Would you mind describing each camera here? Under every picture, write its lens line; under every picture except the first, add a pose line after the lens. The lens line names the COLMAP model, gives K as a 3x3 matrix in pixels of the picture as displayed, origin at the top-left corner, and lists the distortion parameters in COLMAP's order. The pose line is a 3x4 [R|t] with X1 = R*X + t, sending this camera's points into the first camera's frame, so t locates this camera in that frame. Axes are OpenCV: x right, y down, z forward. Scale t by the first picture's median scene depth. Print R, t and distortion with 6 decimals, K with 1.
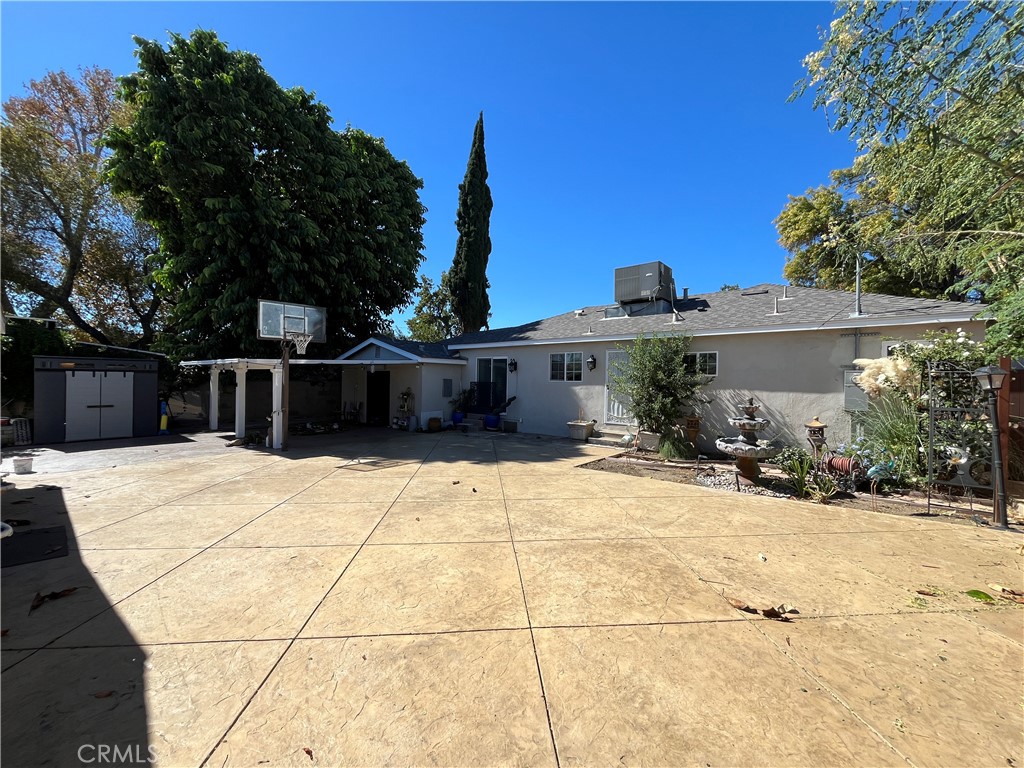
lens RADIAL K [[412.9, 0, 509.5], [0, 412.9, 383.9], [0, 0, 1]] dist [-0.005297, 0.000682]
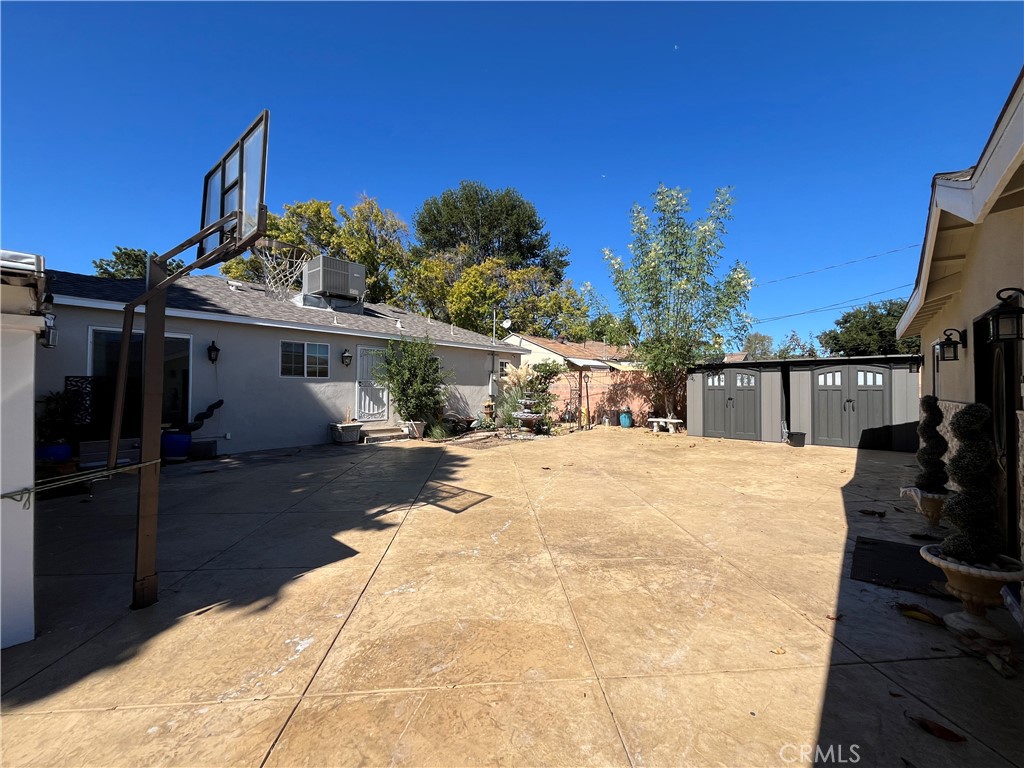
lens RADIAL K [[412.9, 0, 508.7], [0, 412.9, 378.7], [0, 0, 1]] dist [-0.005297, 0.000682]
pose [[0.011878, 0.003536, 0.999923, -0.699829], [0.000111, 0.999994, -0.003538, -0.000856], [-0.999929, 0.000153, 0.011878, 0.613319]]
